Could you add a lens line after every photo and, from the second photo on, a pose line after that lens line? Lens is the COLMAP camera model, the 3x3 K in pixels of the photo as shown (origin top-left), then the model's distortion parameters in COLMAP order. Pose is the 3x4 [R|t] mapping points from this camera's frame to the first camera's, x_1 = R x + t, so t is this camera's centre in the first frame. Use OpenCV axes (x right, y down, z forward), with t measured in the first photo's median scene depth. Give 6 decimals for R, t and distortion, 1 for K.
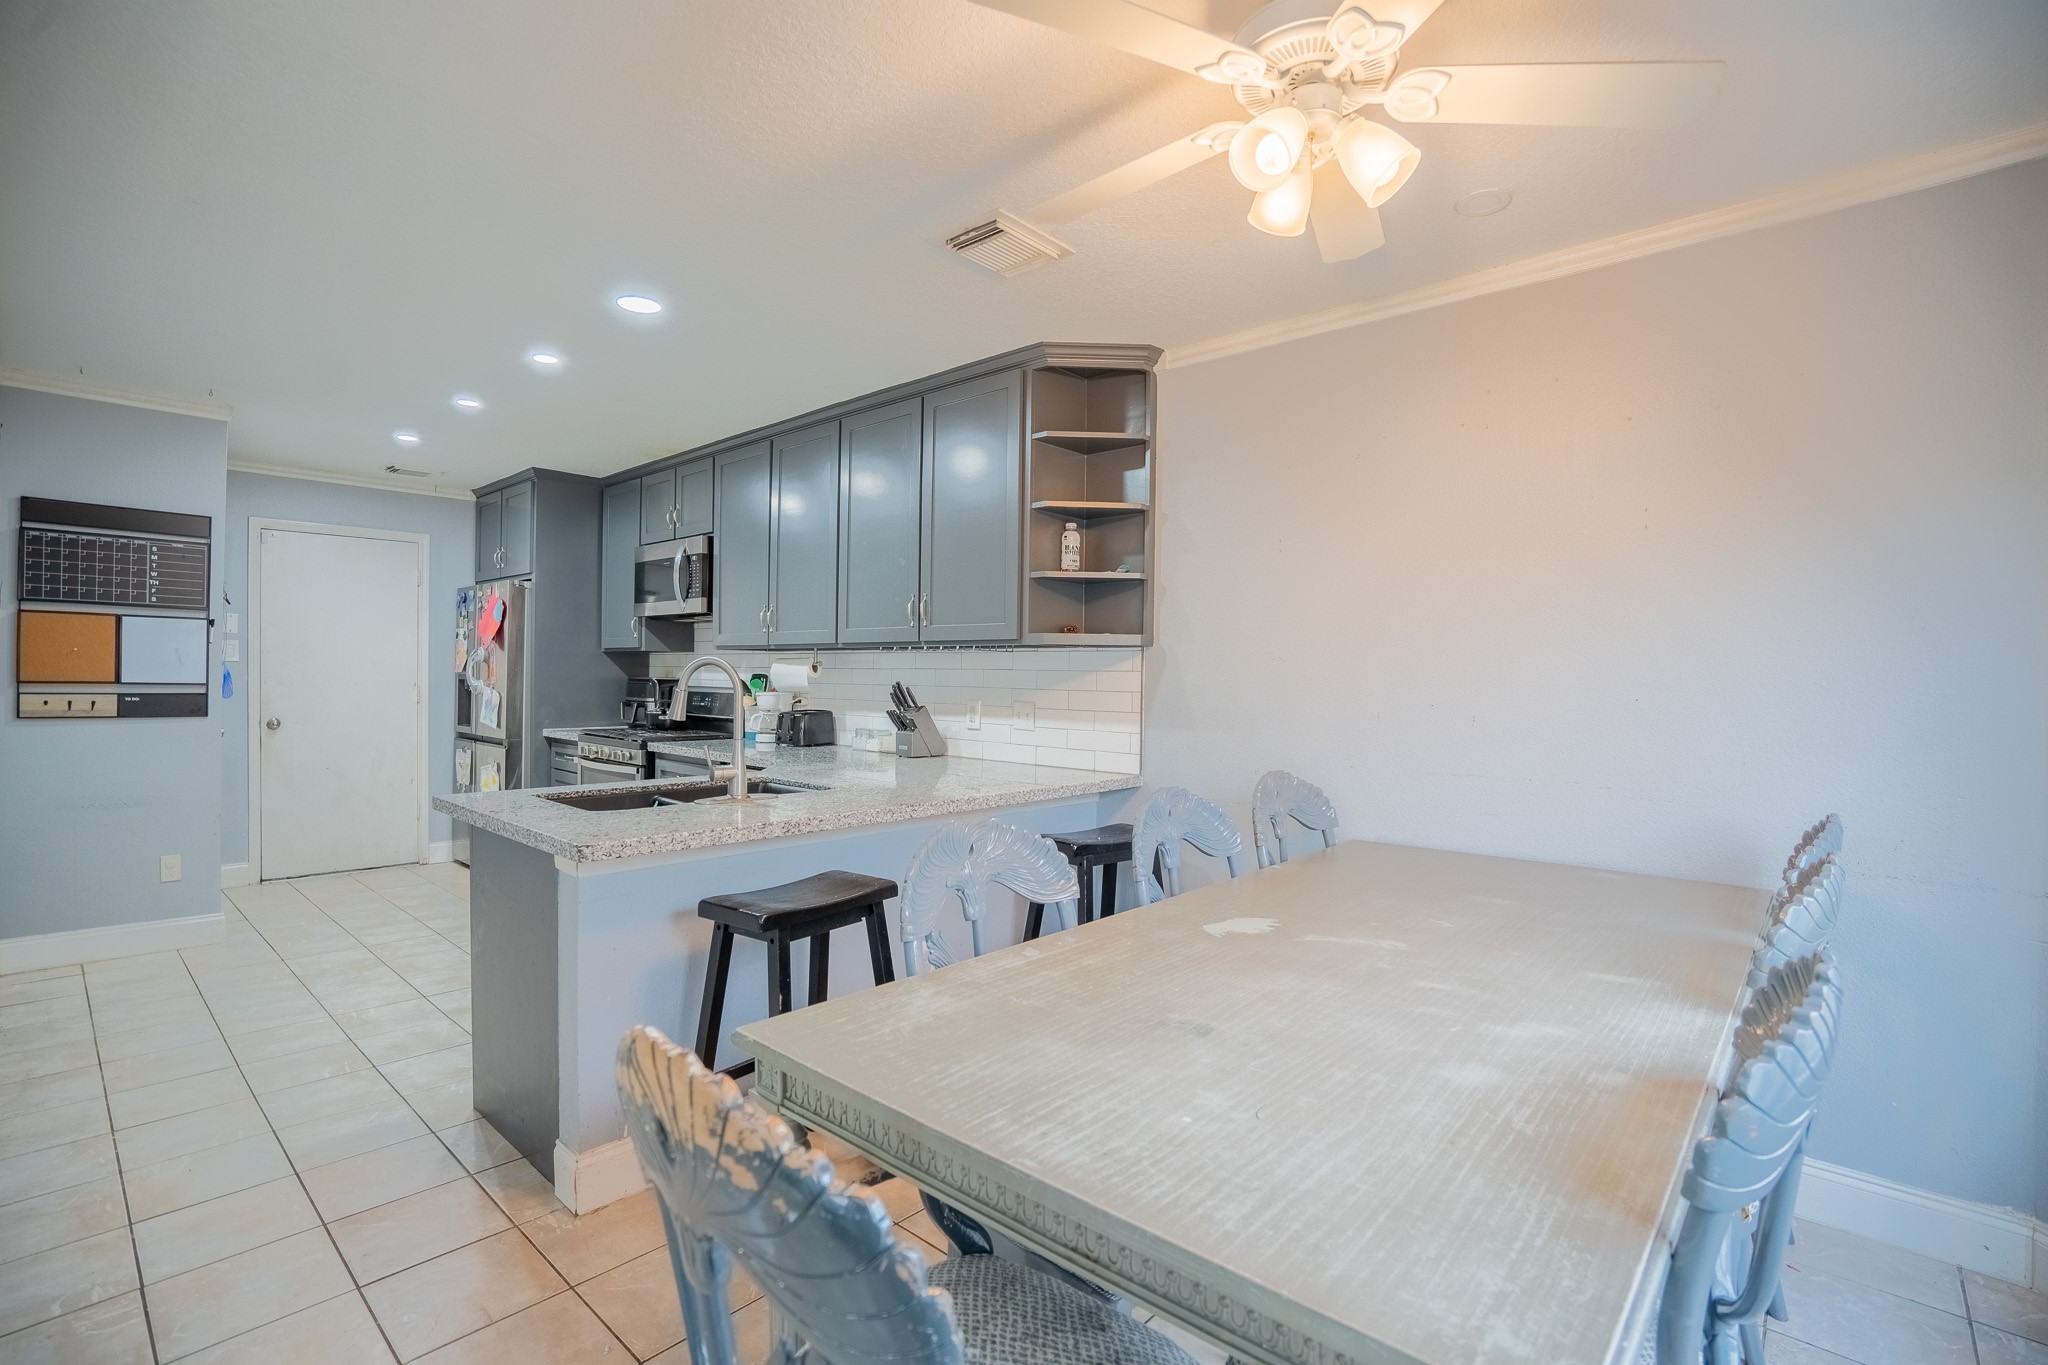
lens RADIAL K [[944.6, 0, 1024.9], [0, 944.6, 674.4], [0, 0, 1]] dist [-0.046280, 0.014365]
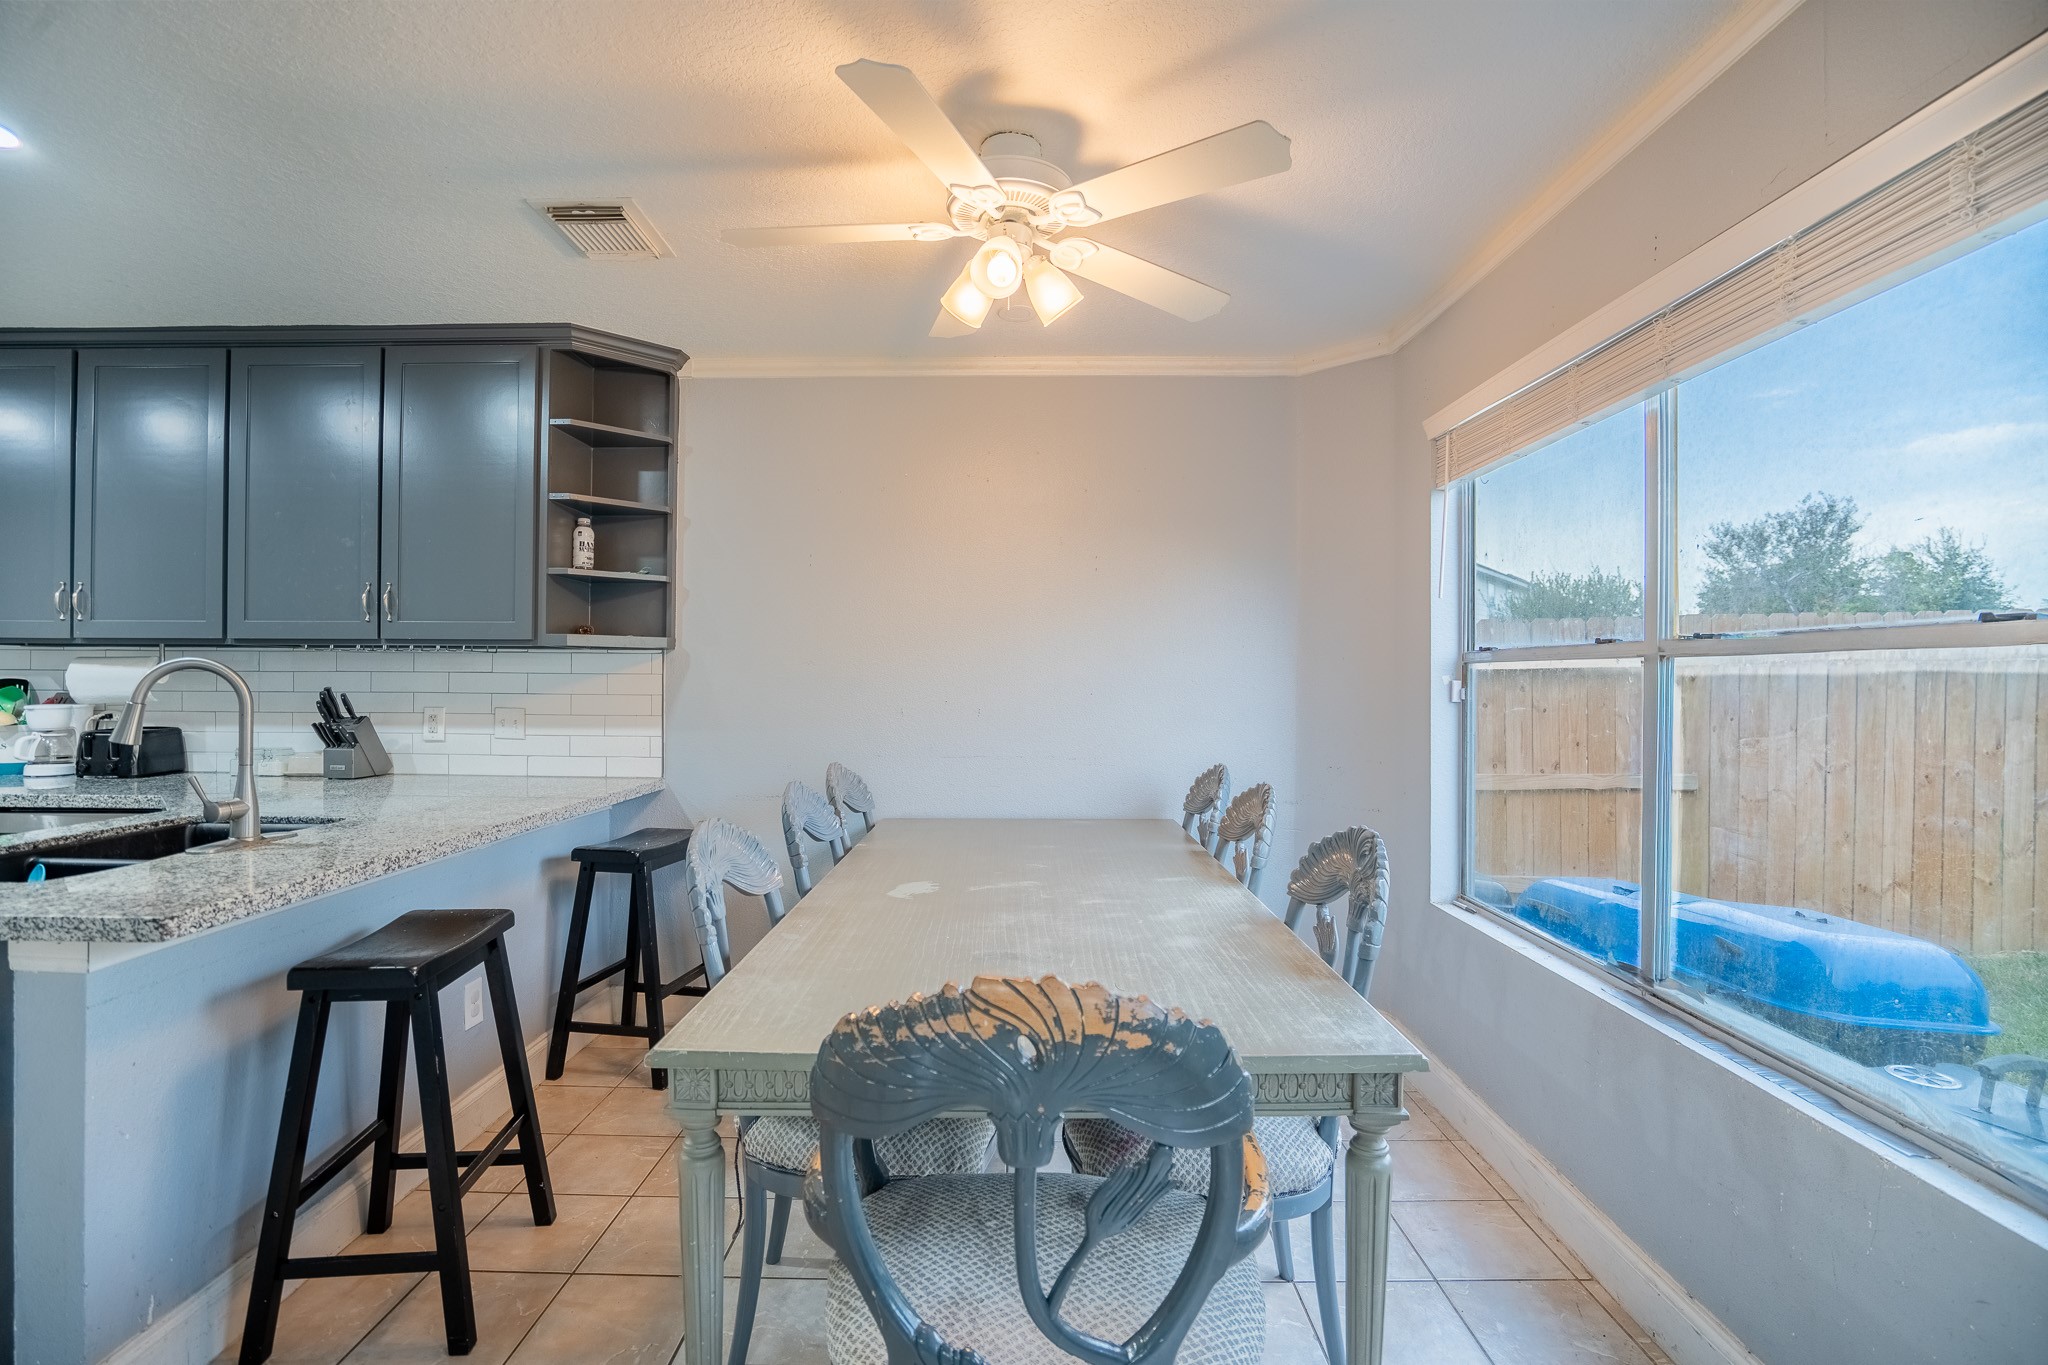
lens RADIAL K [[944.6, 0, 1013.0], [0, 944.6, 678.5], [0, 0, 1]] dist [-0.046280, 0.014365]
pose [[0.750969, -0.007045, 0.660300, -0.253827], [0.003294, 0.999971, 0.006922, -0.004385], [-0.660329, -0.003023, 0.750970, 0.009296]]
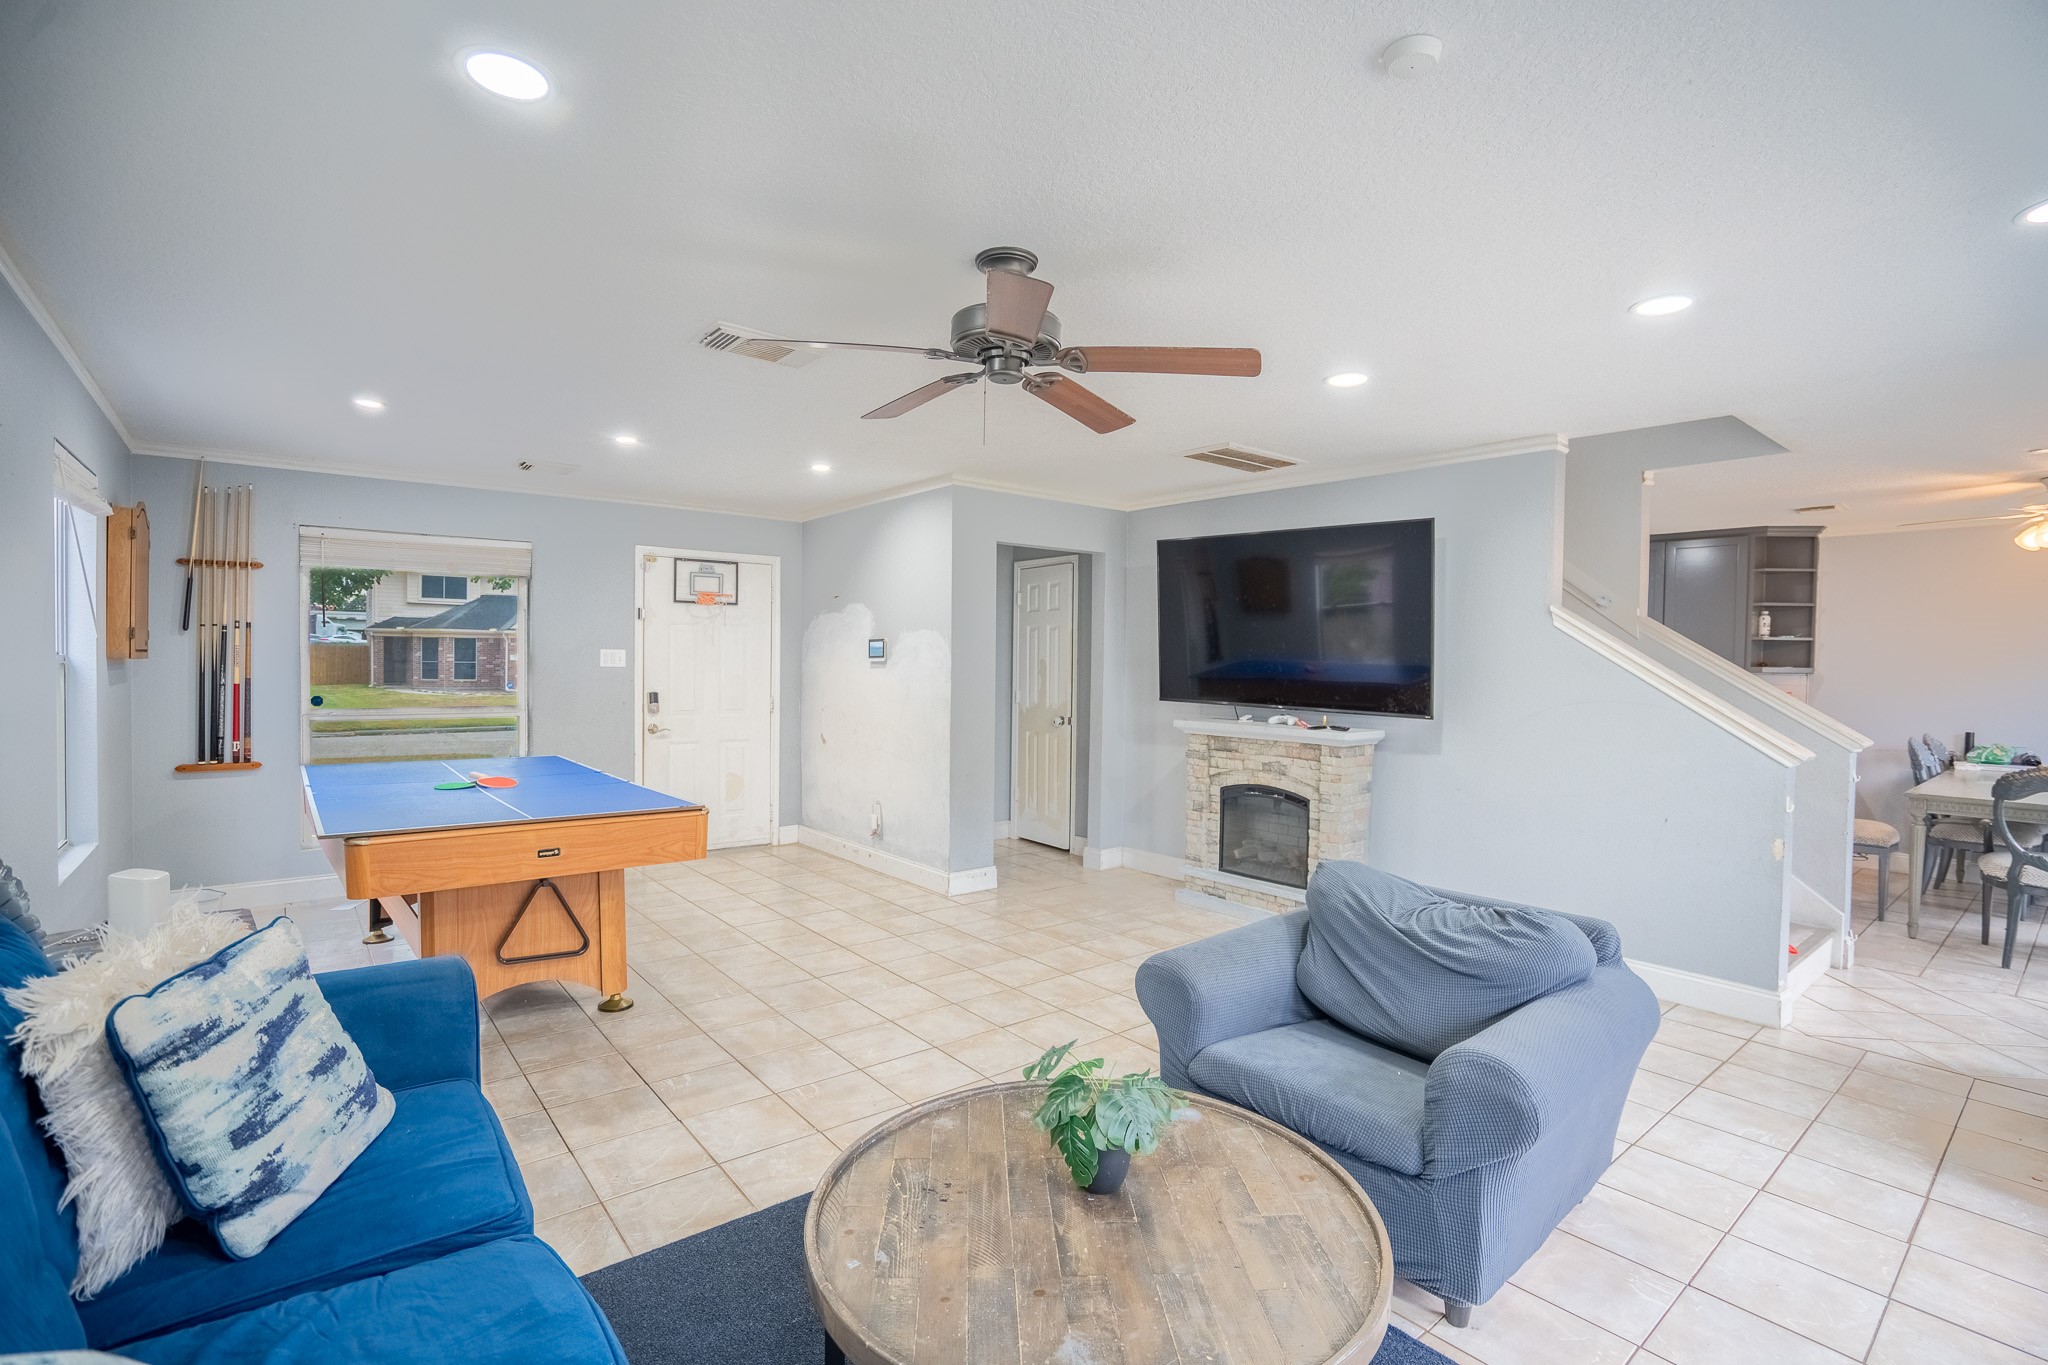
lens RADIAL K [[944.6, 0, 1025.8], [0, 944.6, 680.0], [0, 0, 1]] dist [-0.046280, 0.014365]
pose [[0.987822, 0.010000, -0.155264, -1.224157], [-0.007512, 0.999834, 0.016599, -0.035744], [0.155404, -0.015231, 0.987734, -1.211233]]
